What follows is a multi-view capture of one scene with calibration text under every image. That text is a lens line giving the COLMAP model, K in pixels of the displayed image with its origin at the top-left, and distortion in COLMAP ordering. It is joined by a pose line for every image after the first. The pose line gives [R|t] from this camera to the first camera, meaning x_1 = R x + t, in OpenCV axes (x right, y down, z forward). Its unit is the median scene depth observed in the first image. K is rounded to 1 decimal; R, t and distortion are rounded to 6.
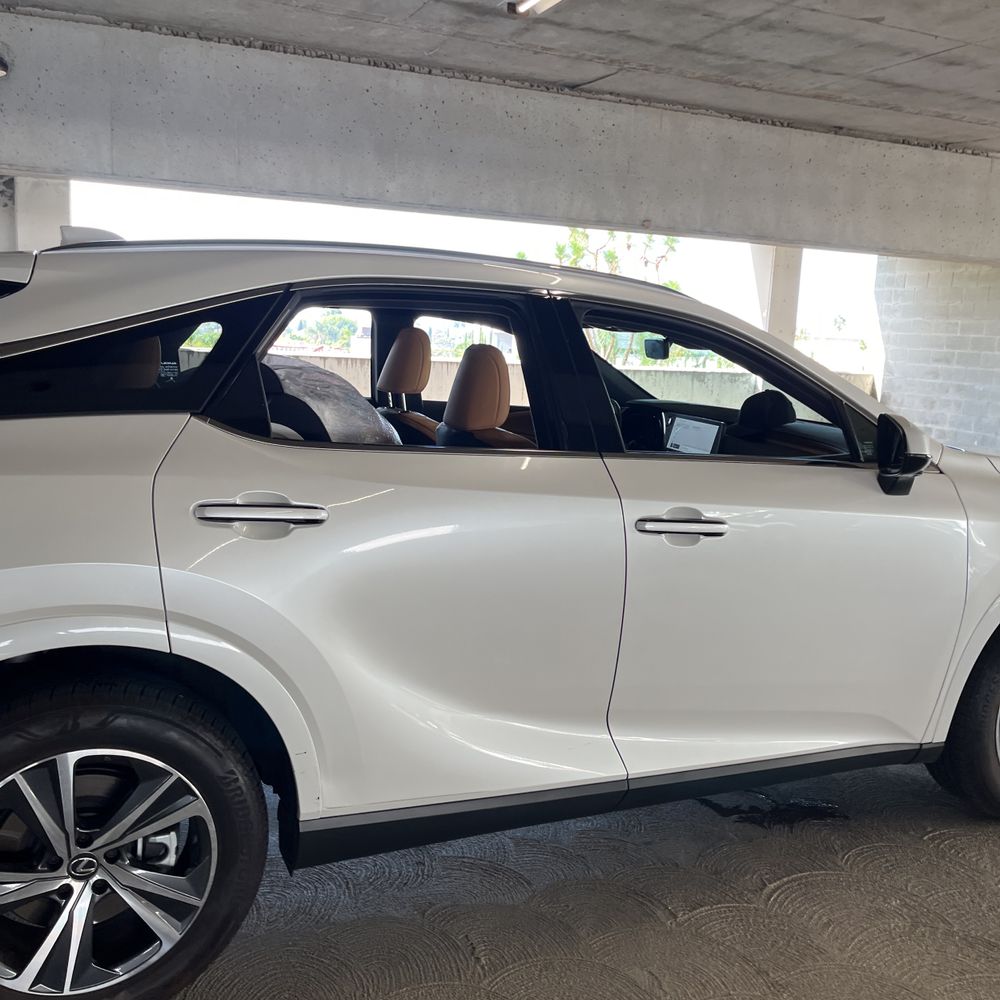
lens RADIAL K [[1013.0, 0, 500.0], [0, 1013.0, 500.0], [0, 0, 1]] dist [0.016827, 0.004166]
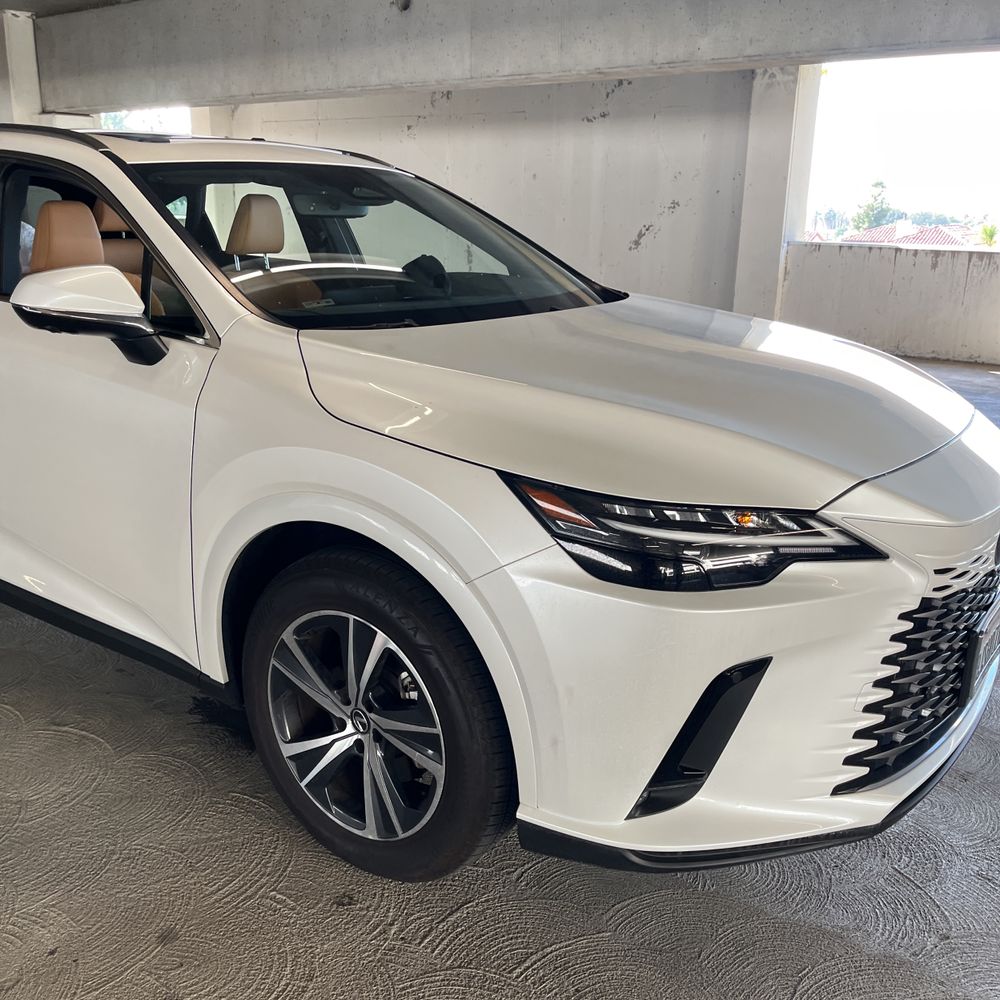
lens RADIAL K [[1016.3, 0, 487.1], [0, 1016.3, 499.1], [0, 0, 1]] dist [0.013002, 0.015689]
pose [[0.497868, 0.204734, -0.842740, 1.171725], [-0.137531, 0.978078, 0.156364, -0.062018], [0.856278, 0.038054, 0.515111, 0.739004]]
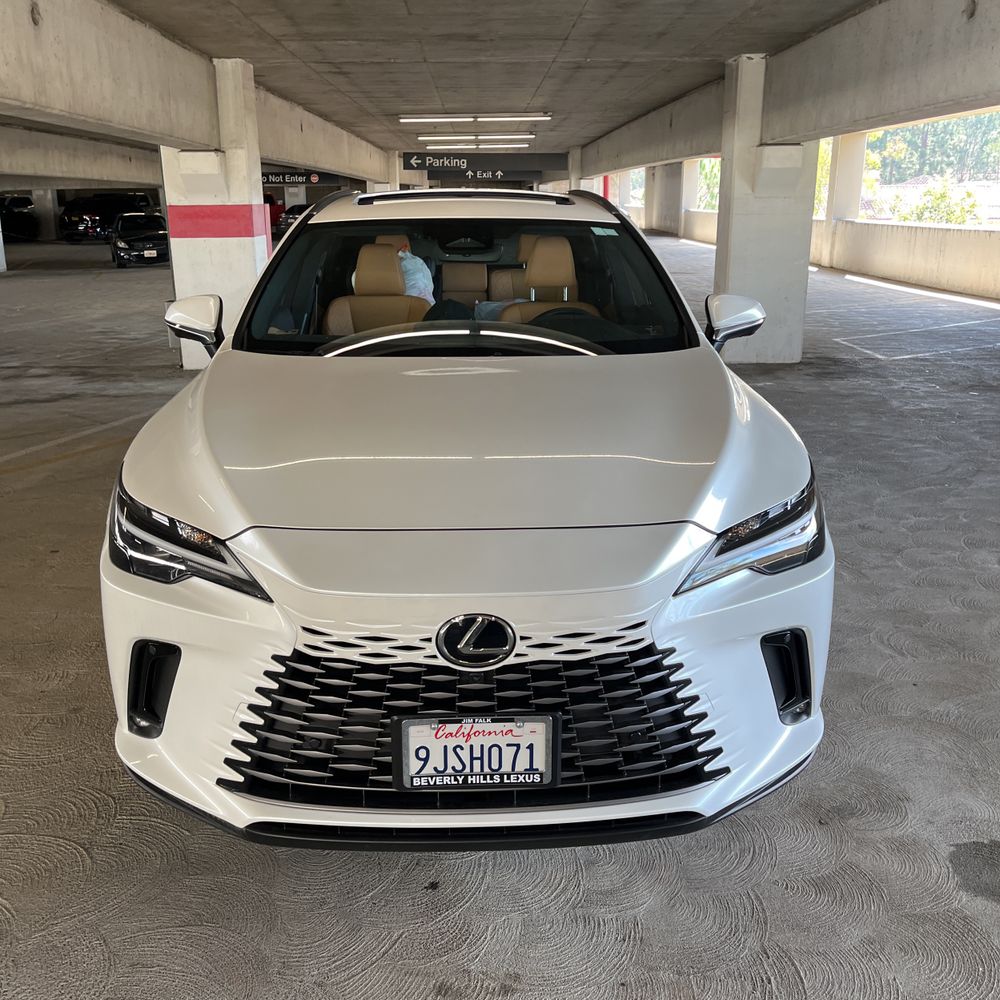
lens RADIAL K [[1026.5, 0, 497.0], [0, 1026.5, 520.5], [0, 0, 1]] dist [-0.004097, -0.002061]
pose [[-0.369799, 0.232183, -0.899633, 1.332975], [-0.167982, 0.935607, 0.310517, -0.257302], [0.913800, 0.265951, -0.306984, 1.618182]]
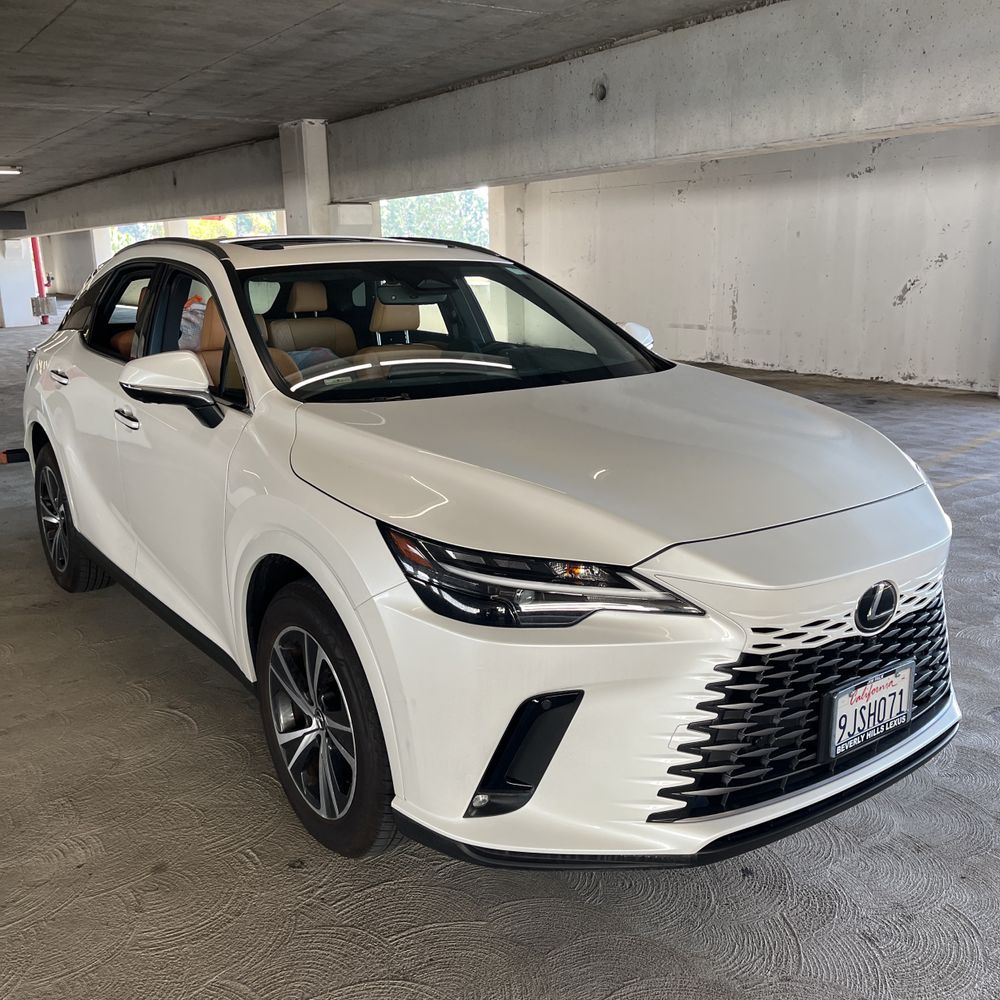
lens RADIAL K [[1013.0, 0, 500.0], [0, 1013.0, 500.0], [0, 0, 1]] dist [0.016827, 0.004166]
pose [[0.209308, 0.177750, -0.961559, 1.402832], [-0.135809, 0.979094, 0.151429, -0.126203], [0.968373, 0.098893, 0.229072, 0.970868]]
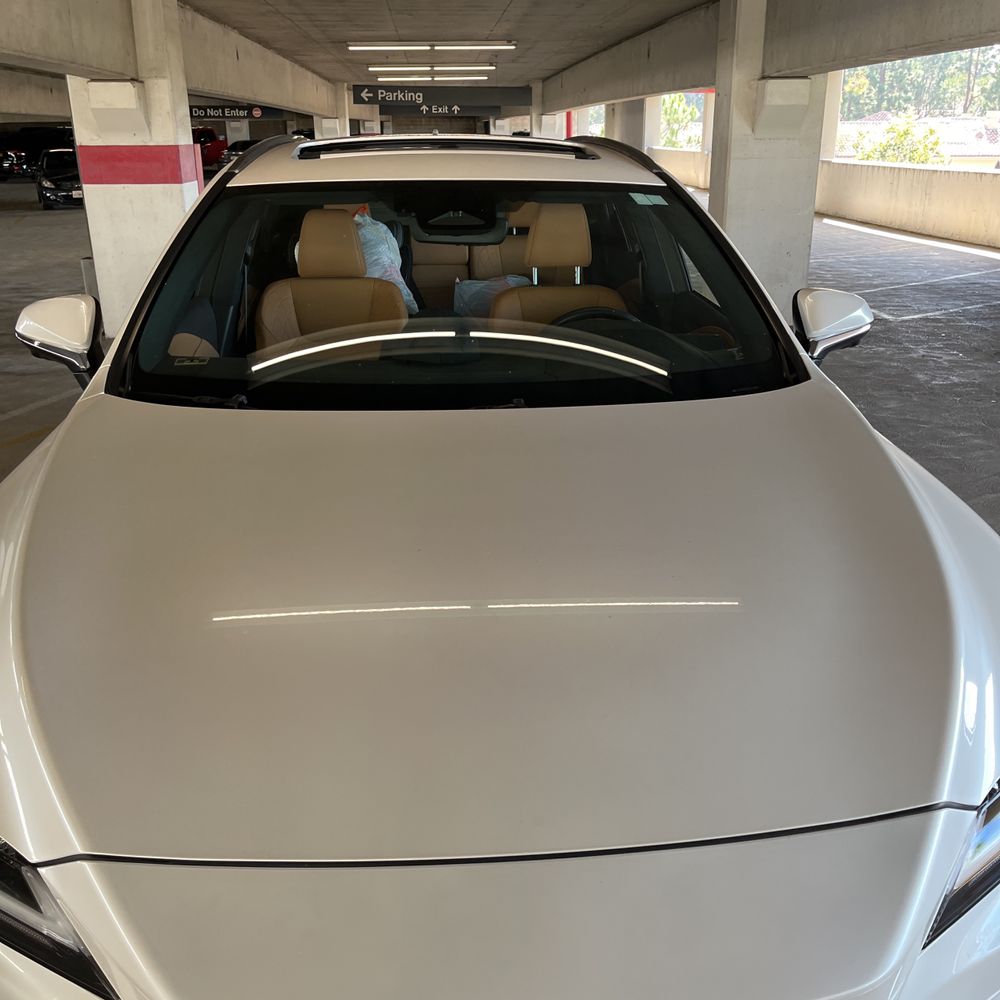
lens RADIAL K [[1023.7, 0, 514.8], [0, 1023.7, 512.6], [0, 0, 1]] dist [0.024495, -0.043934]
pose [[-0.312844, 0.282527, -0.906811, 1.006843], [-0.172010, 0.922095, 0.346632, -0.258579], [0.934099, 0.264422, -0.239874, 1.442008]]
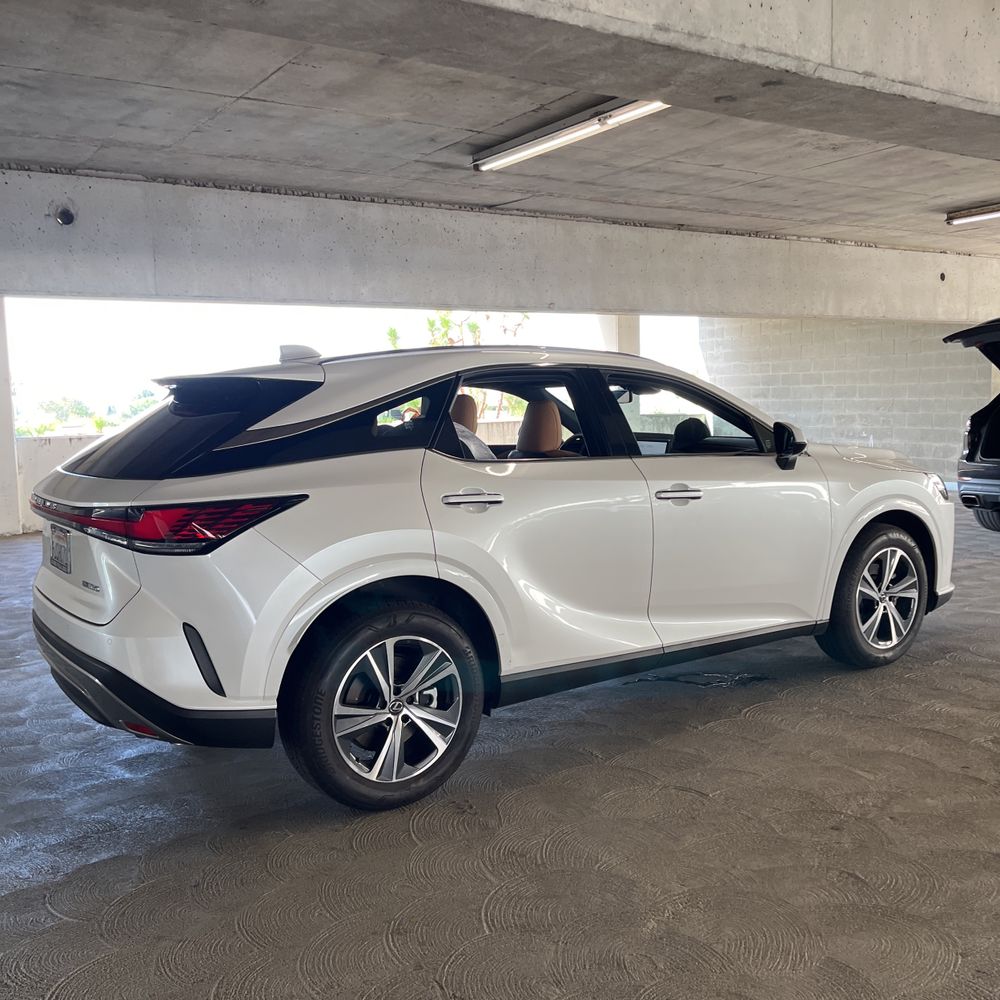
lens RADIAL K [[1011.6, 0, 518.1], [0, 1011.6, 510.4], [0, 0, 1]] dist [0.046730, -0.008819]
pose [[0.978715, -0.094836, 0.181996, -0.329561], [0.104083, 0.993684, -0.041930, 0.079075], [-0.176871, 0.059980, 0.982405, -0.523961]]
